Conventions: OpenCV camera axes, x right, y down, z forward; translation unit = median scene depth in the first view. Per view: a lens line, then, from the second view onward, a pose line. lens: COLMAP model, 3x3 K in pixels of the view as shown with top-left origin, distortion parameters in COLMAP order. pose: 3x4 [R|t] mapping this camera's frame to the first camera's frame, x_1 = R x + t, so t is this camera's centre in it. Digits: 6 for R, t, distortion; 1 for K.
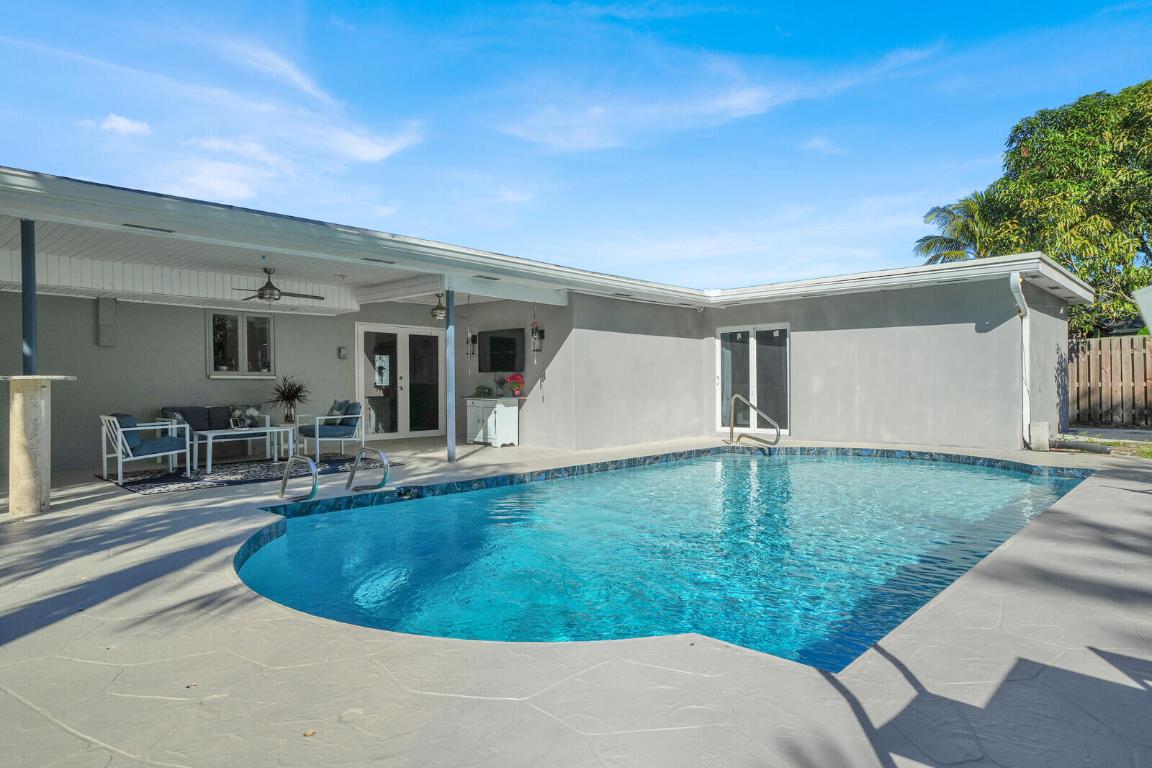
lens RADIAL K [[675.3, 0, 576.0], [0, 675.3, 384.0], [0, 0, 1]] dist [0.031752, 0.000057]
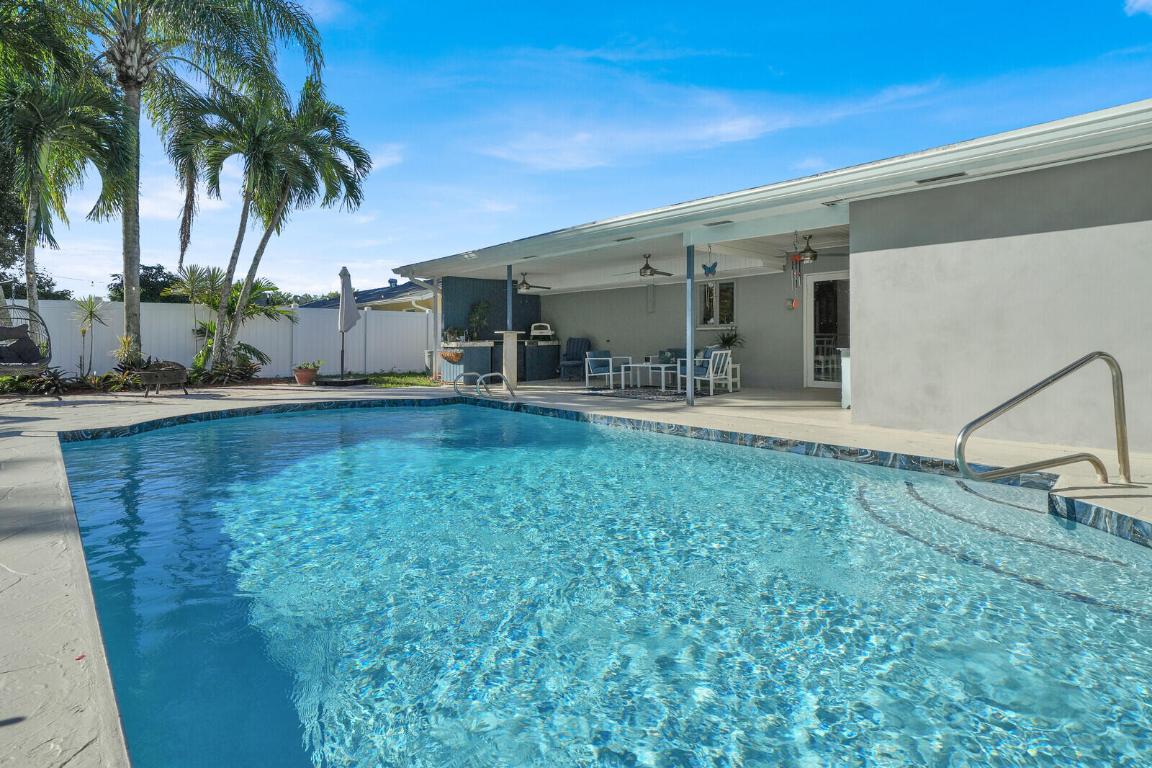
lens RADIAL K [[544.7, 0, 576.0], [0, 544.7, 384.0], [0, 0, 1]] dist [0.000549, 0.000025]
pose [[-0.049287, 0.090028, -0.994719, 0.566612], [0.011640, 0.995913, 0.089559, -0.000252], [0.998717, -0.007164, -0.050133, 0.699998]]
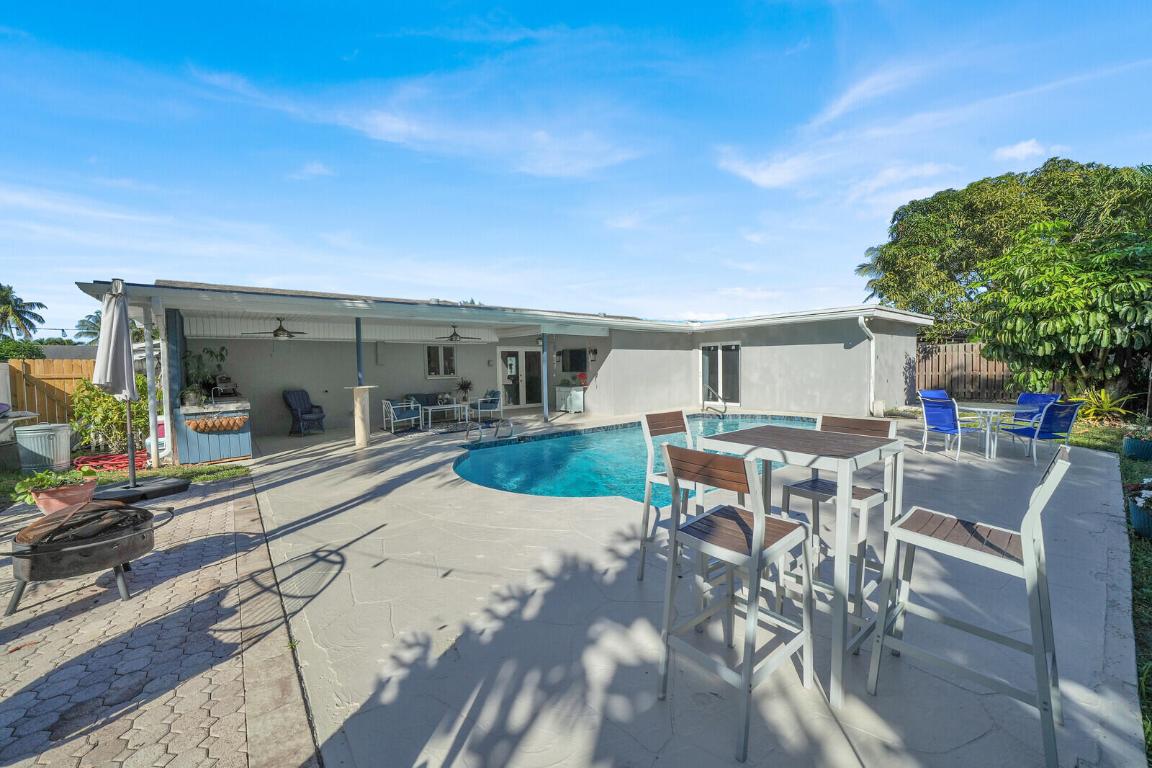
lens RADIAL K [[439.9, 0, 576.0], [0, 439.9, 384.0], [0, 0, 1]] dist [-0.000449, 0.000016]
pose [[0.990596, -0.006266, -0.136679, 0.057771], [0.012284, 0.998990, 0.043232, -0.038152], [0.136270, -0.044504, 0.989672, -0.178602]]
